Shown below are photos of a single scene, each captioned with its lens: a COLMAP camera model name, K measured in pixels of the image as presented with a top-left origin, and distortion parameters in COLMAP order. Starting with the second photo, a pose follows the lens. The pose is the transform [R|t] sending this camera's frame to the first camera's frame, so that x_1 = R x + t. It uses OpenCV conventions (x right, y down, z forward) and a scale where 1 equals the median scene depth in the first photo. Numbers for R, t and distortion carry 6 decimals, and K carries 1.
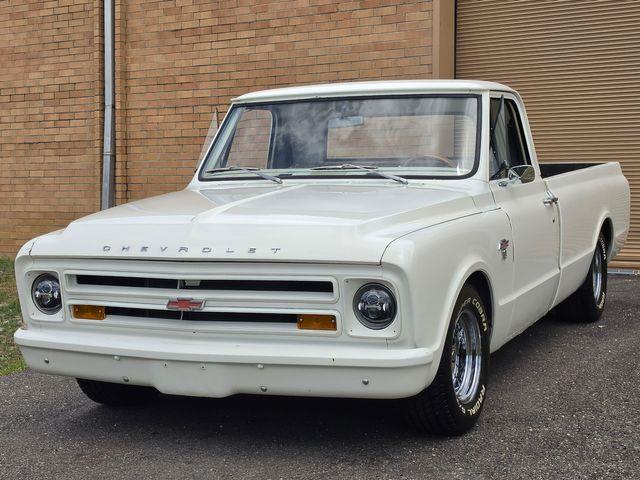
lens RADIAL K [[1013.9, 0, 320.0], [0, 1013.9, 240.0], [0, 0, 1]] dist [0.112873, -0.156016]
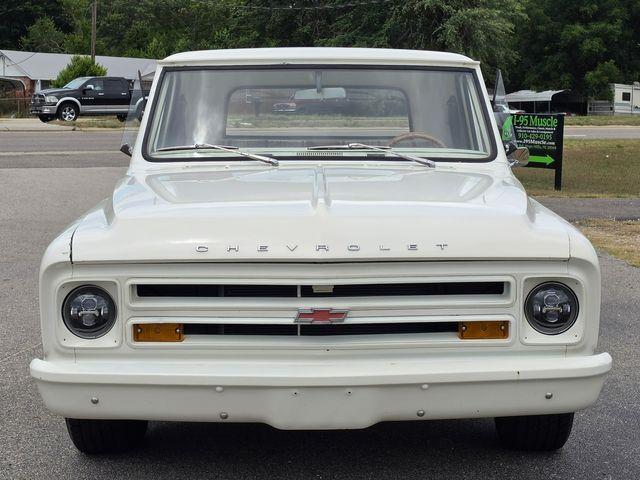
lens RADIAL K [[1147.4, 0, 319.2], [0, 1147.4, 201.7], [0, 0, 1]] dist [0.126673, -0.142573]
pose [[0.911099, -0.007943, 0.412111, -0.470144], [0.016455, 0.999718, -0.017111, -0.011185], [-0.411859, 0.022372, 0.910973, 0.152478]]
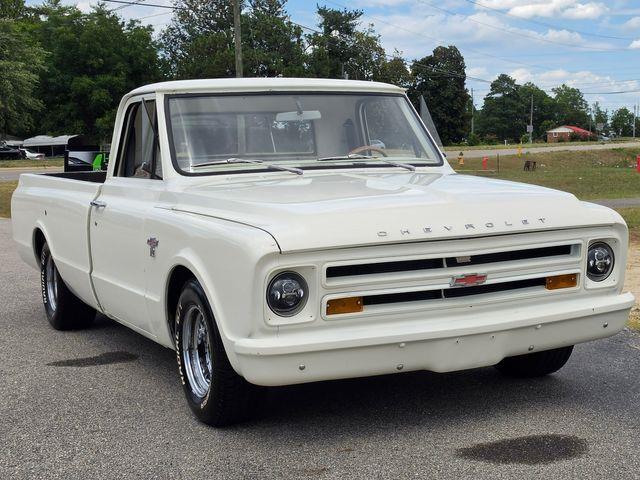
lens RADIAL K [[1013.9, 0, 320.0], [0, 1013.9, 240.0], [0, 0, 1]] dist [0.112873, -0.156016]
pose [[0.658283, -0.065842, 0.749886, -0.925482], [0.086033, 0.996221, 0.011947, -0.002339], [-0.747838, 0.056651, 0.661460, 0.394052]]
